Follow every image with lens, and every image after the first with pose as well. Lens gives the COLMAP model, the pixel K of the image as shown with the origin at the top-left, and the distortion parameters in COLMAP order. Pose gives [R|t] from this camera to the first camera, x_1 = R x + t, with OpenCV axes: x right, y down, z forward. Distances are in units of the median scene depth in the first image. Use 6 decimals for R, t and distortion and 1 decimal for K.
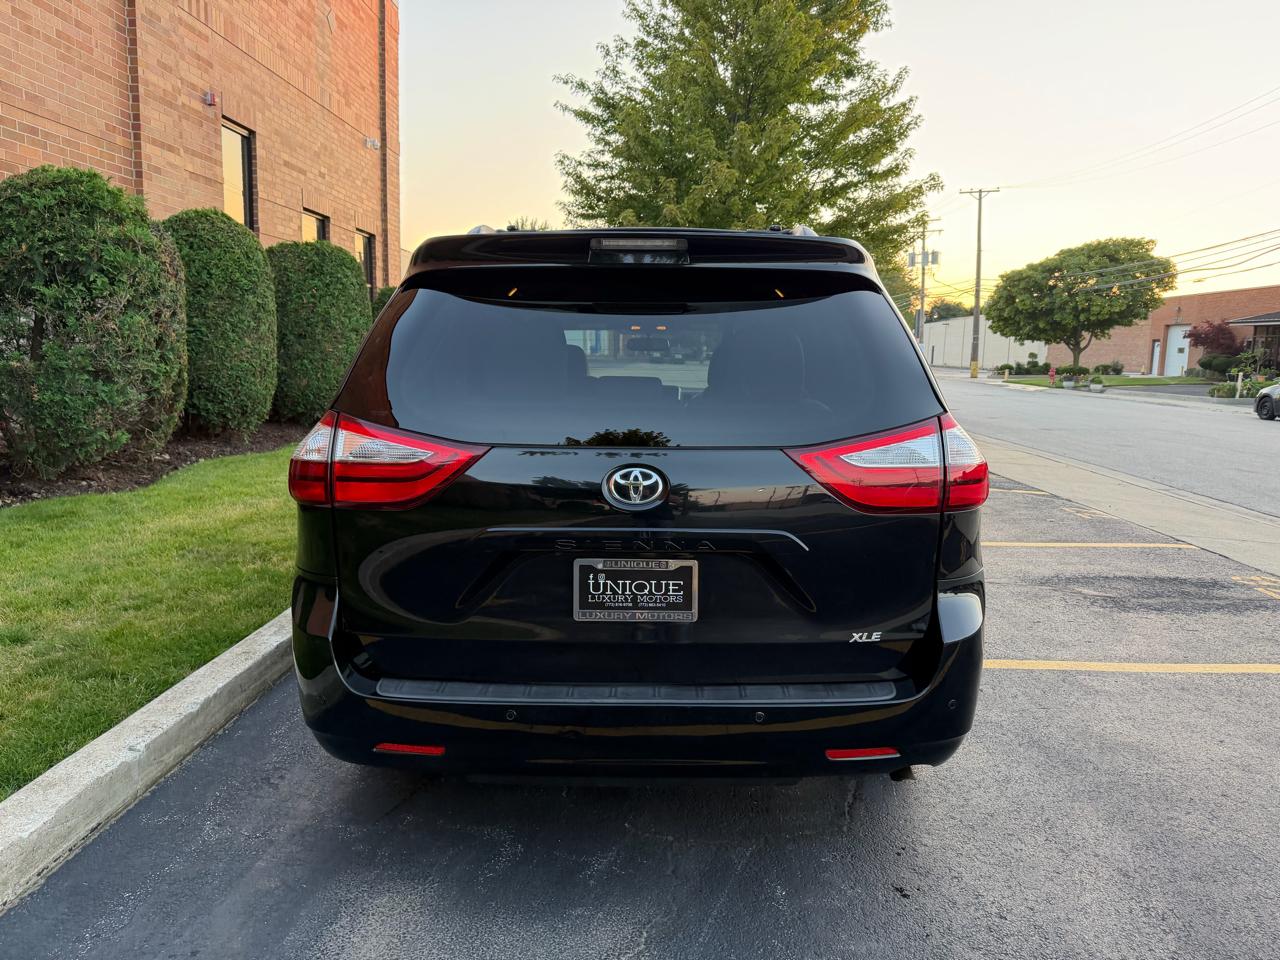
lens RADIAL K [[927.1, 0, 647.1], [0, 927.1, 431.7], [0, 0, 1]] dist [0.010545, -0.013188]
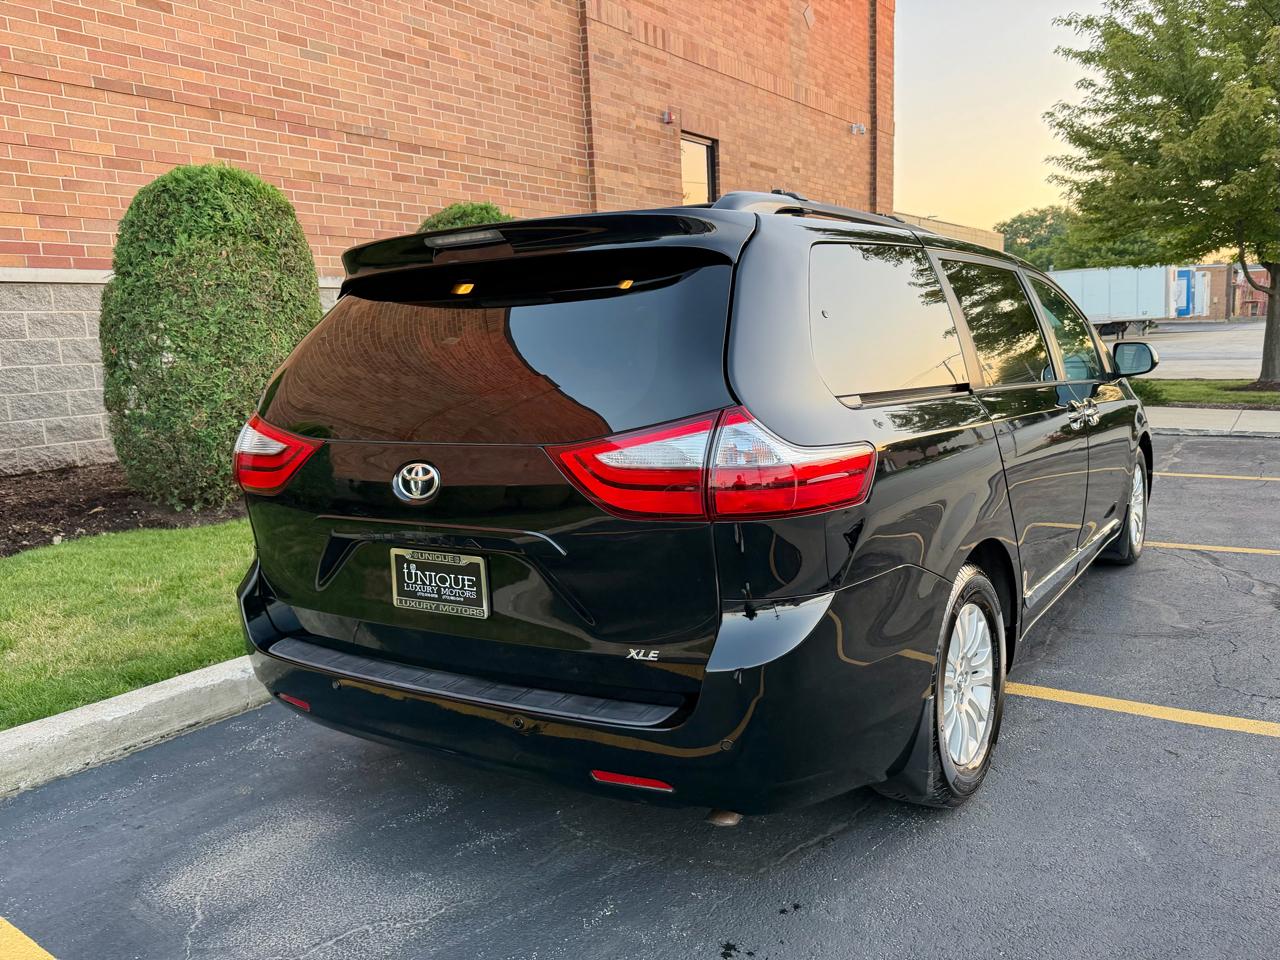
lens RADIAL K [[908.7, 0, 740.6], [0, 908.7, 475.1], [0, 0, 1]] dist [0.001152, -0.008094]
pose [[0.859821, 0.023345, -0.510061, 0.190687], [0.014910, 0.997380, 0.070784, -0.003087], [0.510377, -0.068467, 0.857221, 0.078362]]
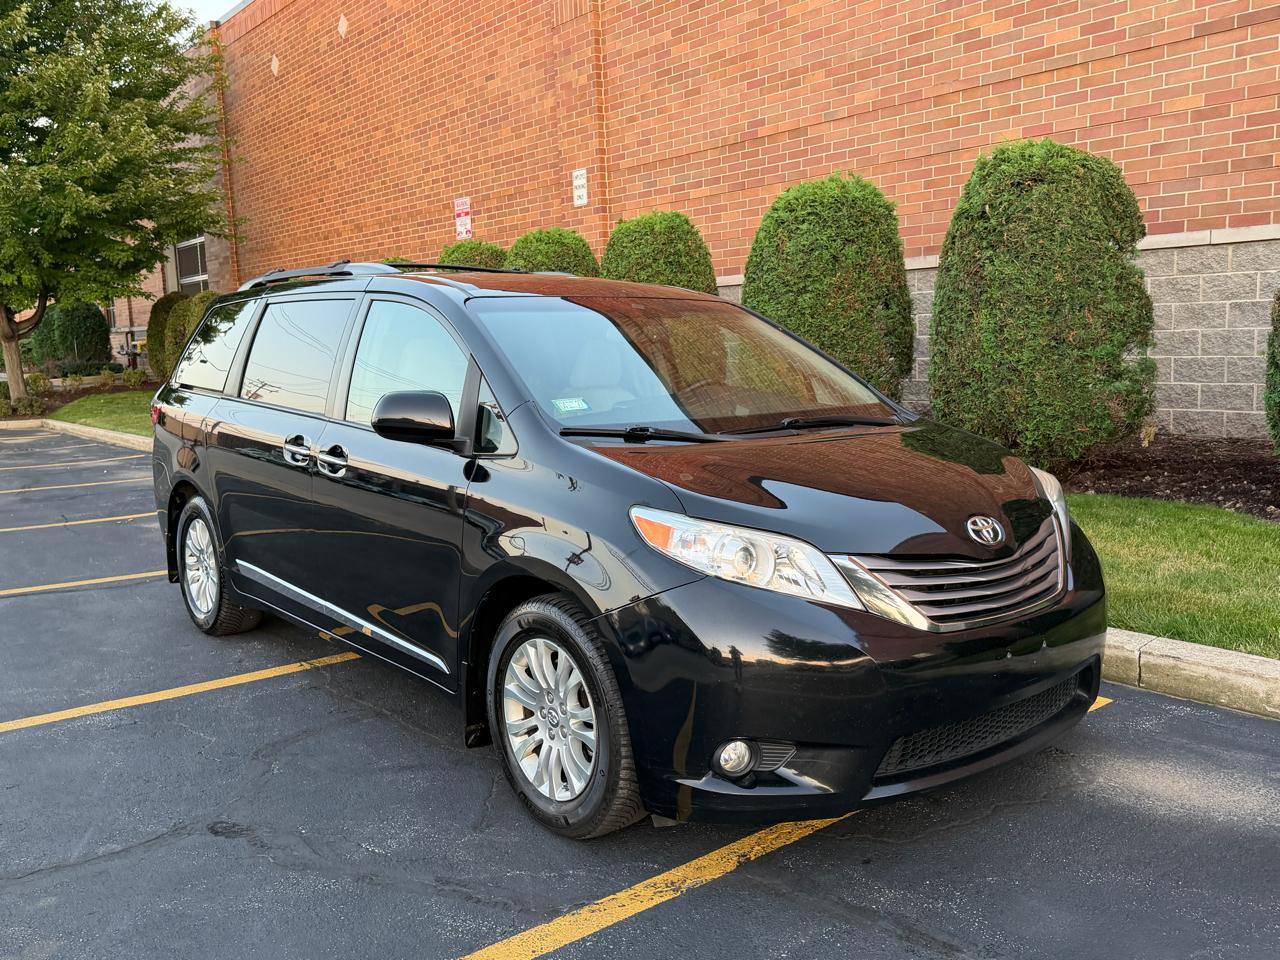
lens RADIAL K [[1082.9, 0, 652.7], [0, 1082.9, 484.1], [0, 0, 1]] dist [0.044705, -0.070098]
pose [[-0.746747, 0.085589, -0.659579, 0.236493], [-0.047610, 0.982263, 0.181363, -0.060112], [0.663402, 0.166835, -0.729427, 0.748499]]
